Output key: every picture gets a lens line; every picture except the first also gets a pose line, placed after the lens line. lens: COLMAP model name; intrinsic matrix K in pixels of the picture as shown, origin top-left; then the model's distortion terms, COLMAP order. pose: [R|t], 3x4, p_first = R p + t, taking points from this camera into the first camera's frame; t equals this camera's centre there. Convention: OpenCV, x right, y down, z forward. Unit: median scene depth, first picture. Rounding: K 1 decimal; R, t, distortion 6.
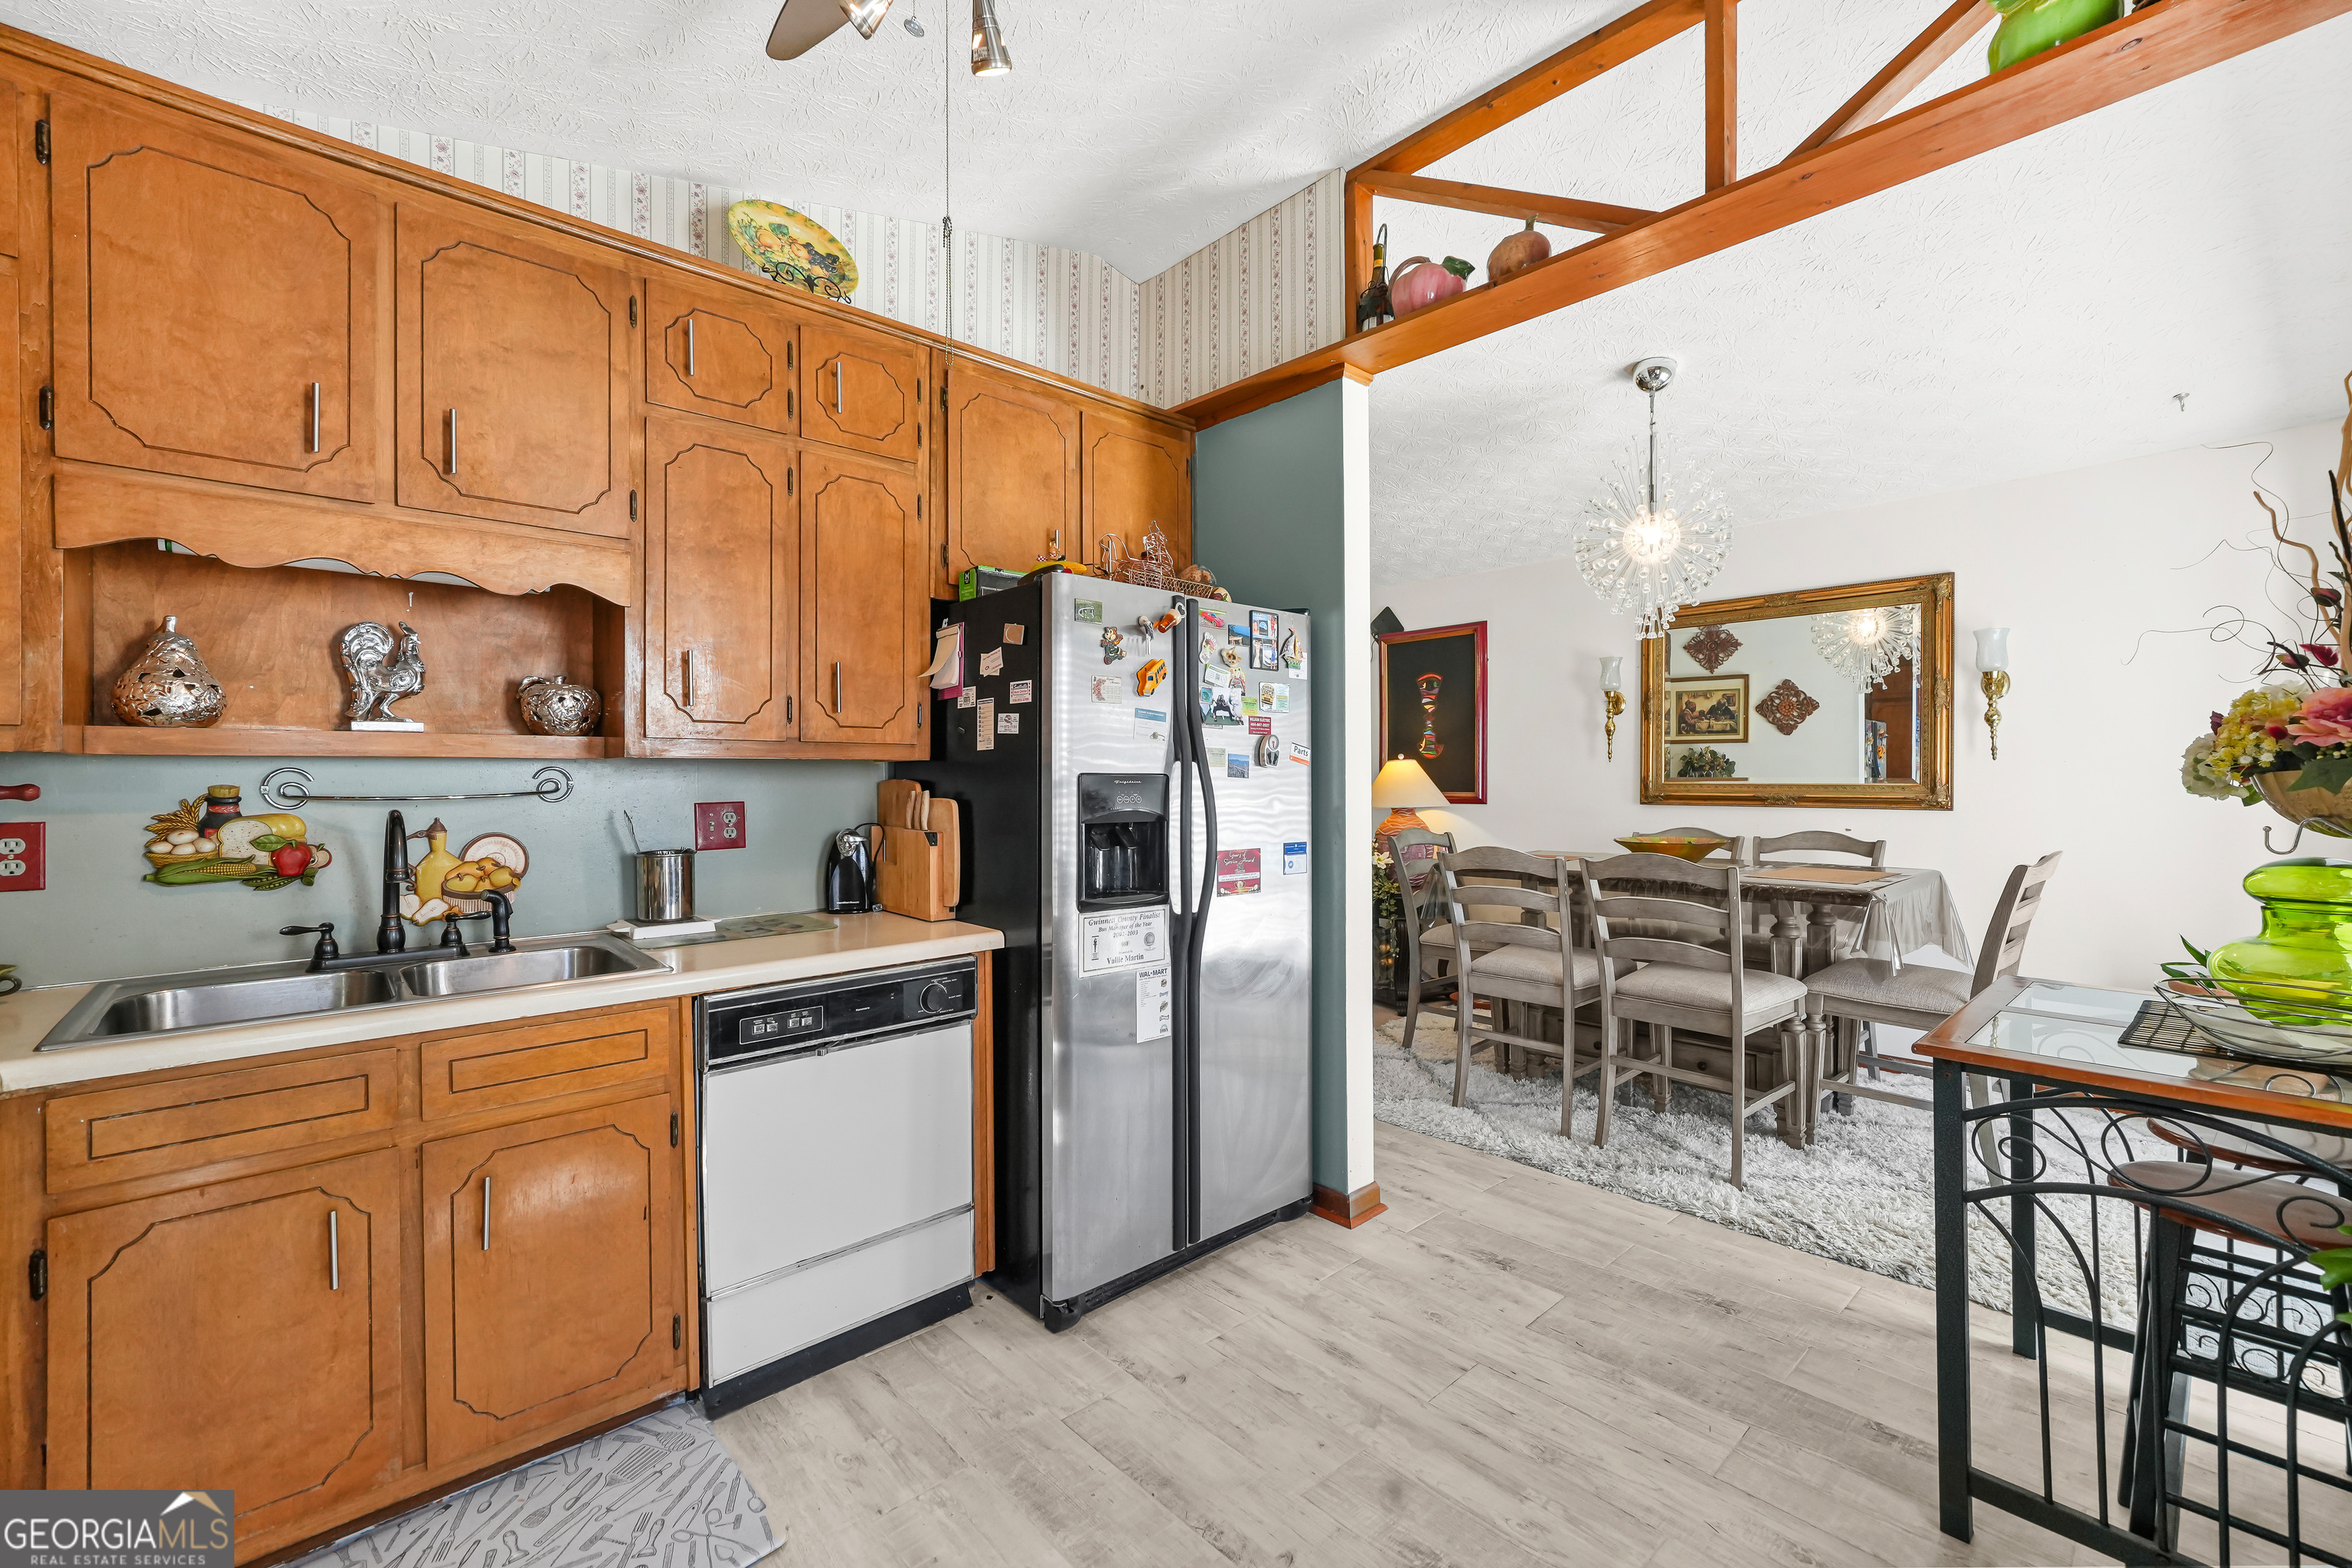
lens RADIAL K [[967.0, 0, 1170.9], [0, 967.0, 775.9], [0, 0, 1]] dist [-0.011164, -0.000303]
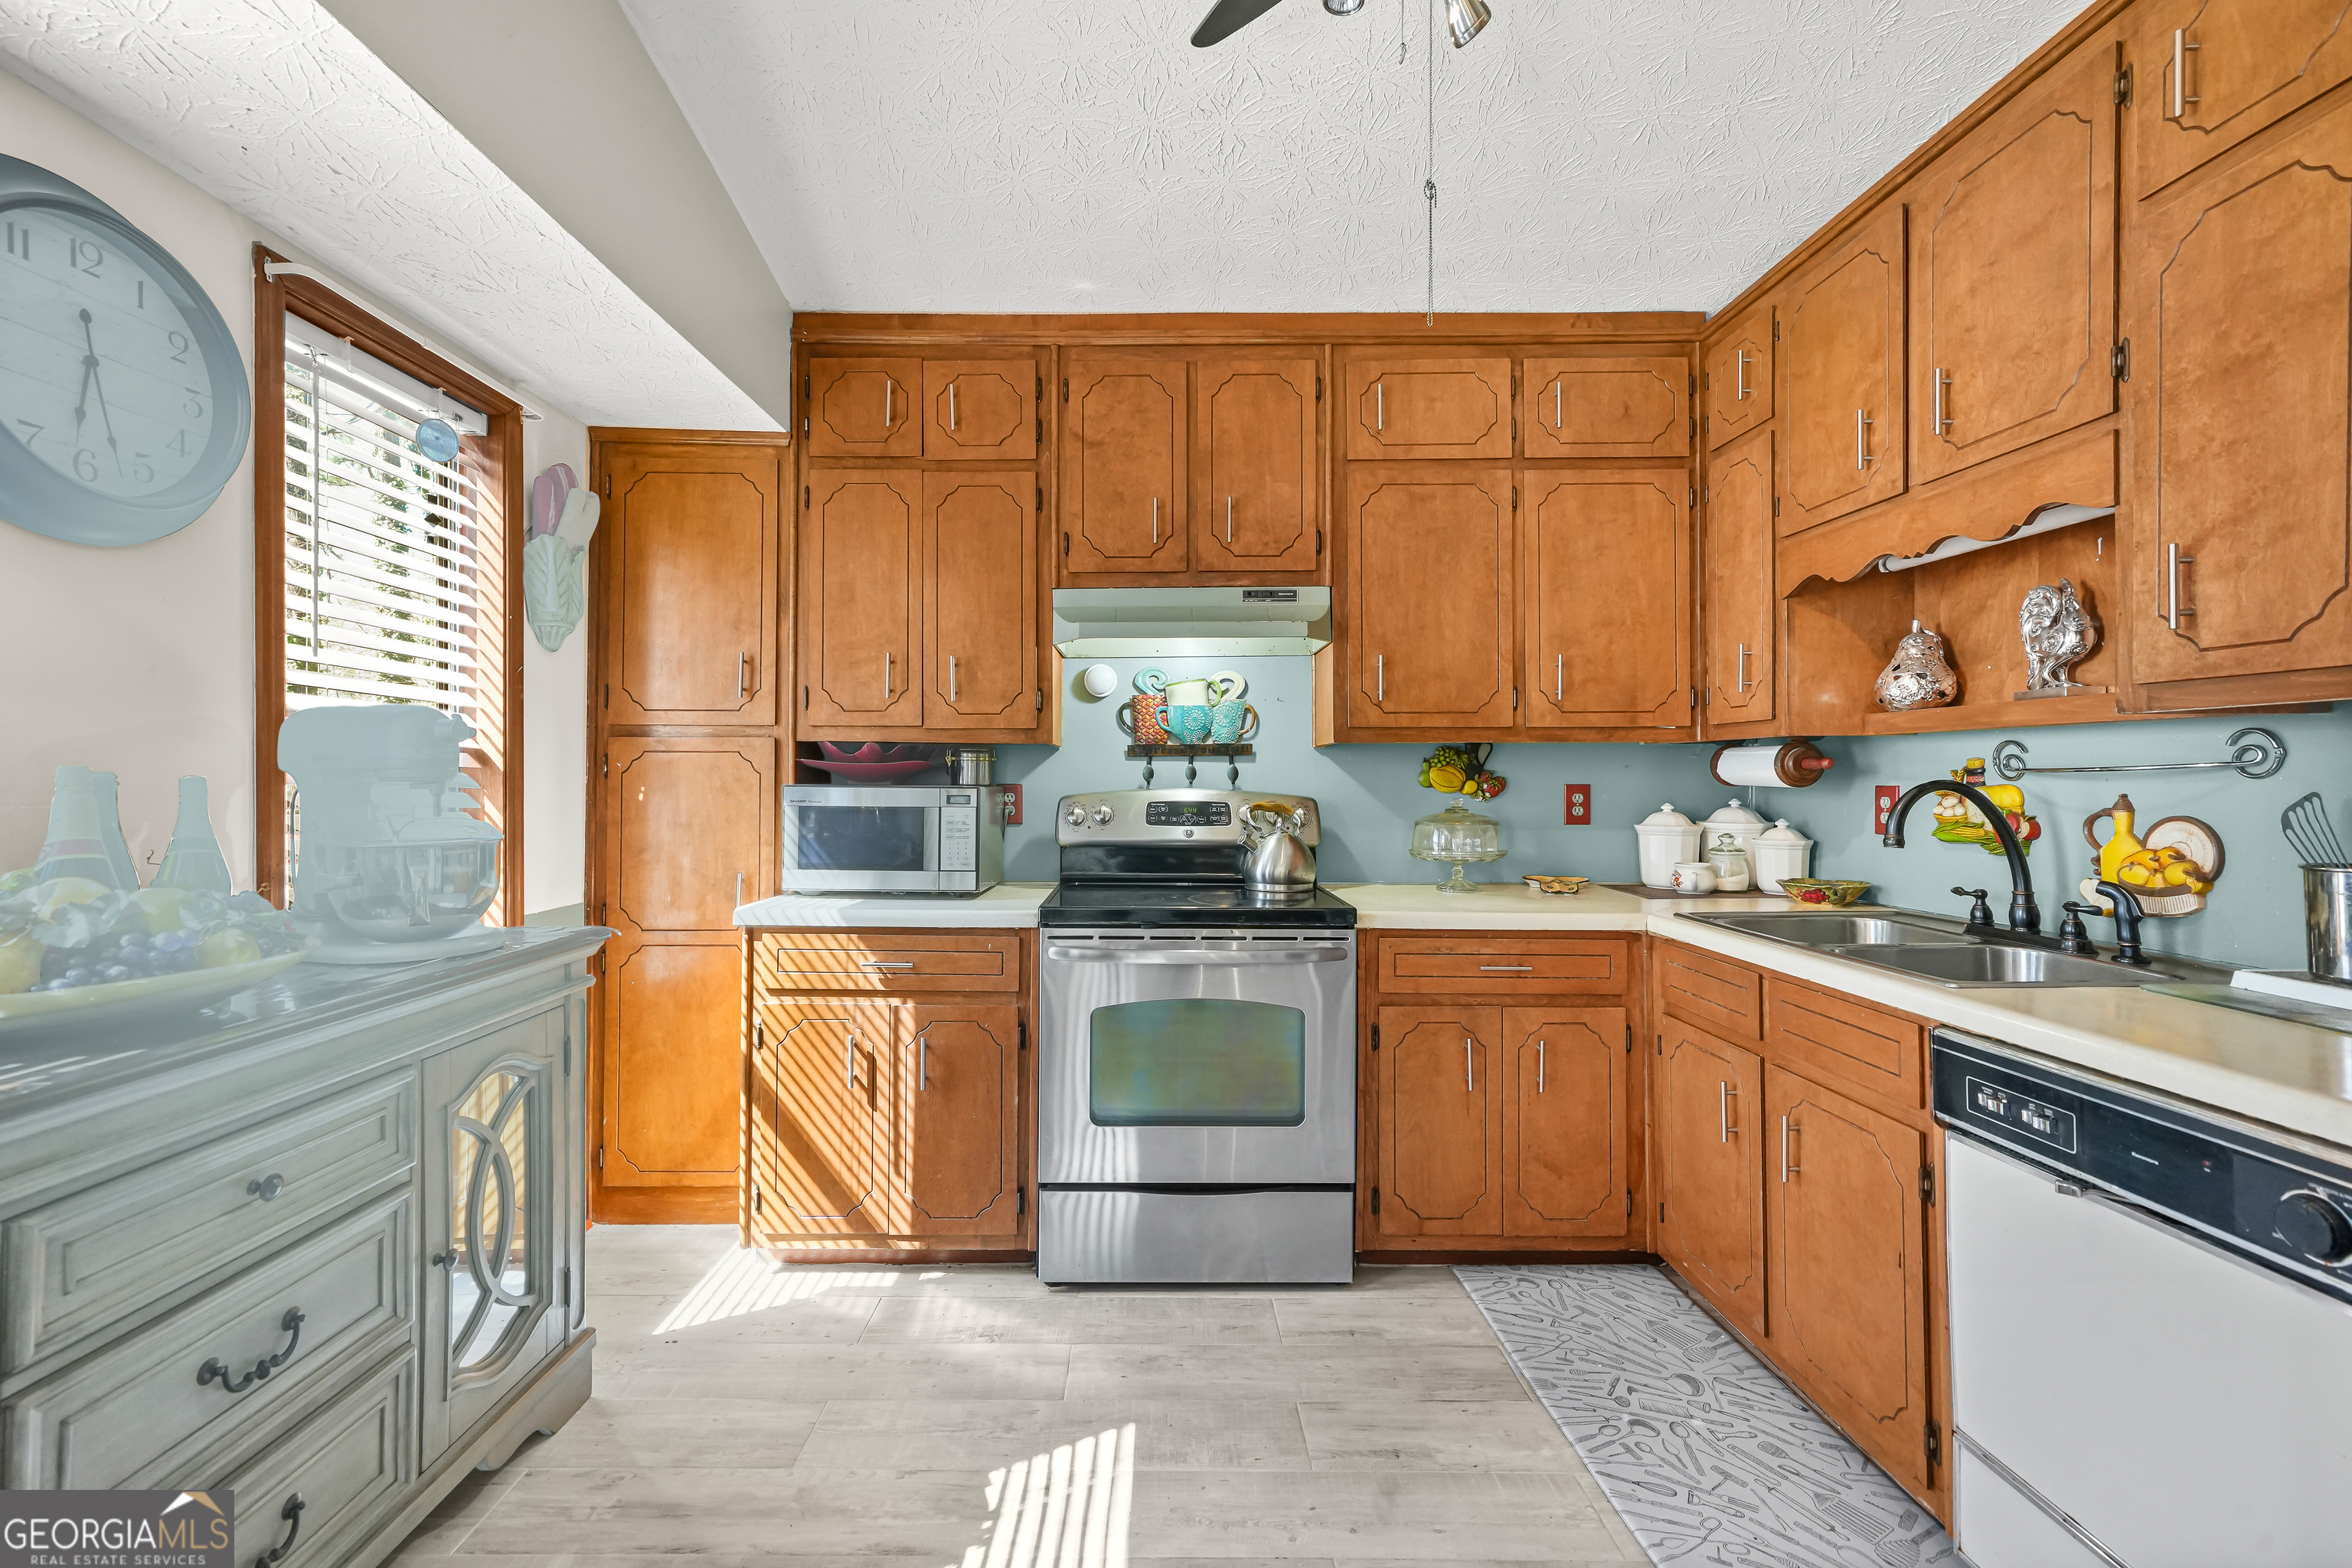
lens RADIAL K [[993.8, 0, 1168.7], [0, 993.8, 772.0], [0, 0, 1]] dist [-0.004847, 0.001590]
pose [[-0.661907, 0.002735, -0.749581, 0.490750], [0.006597, 0.999976, -0.002177, 0.021977], [0.749557, -0.006386, -0.661909, 1.015213]]
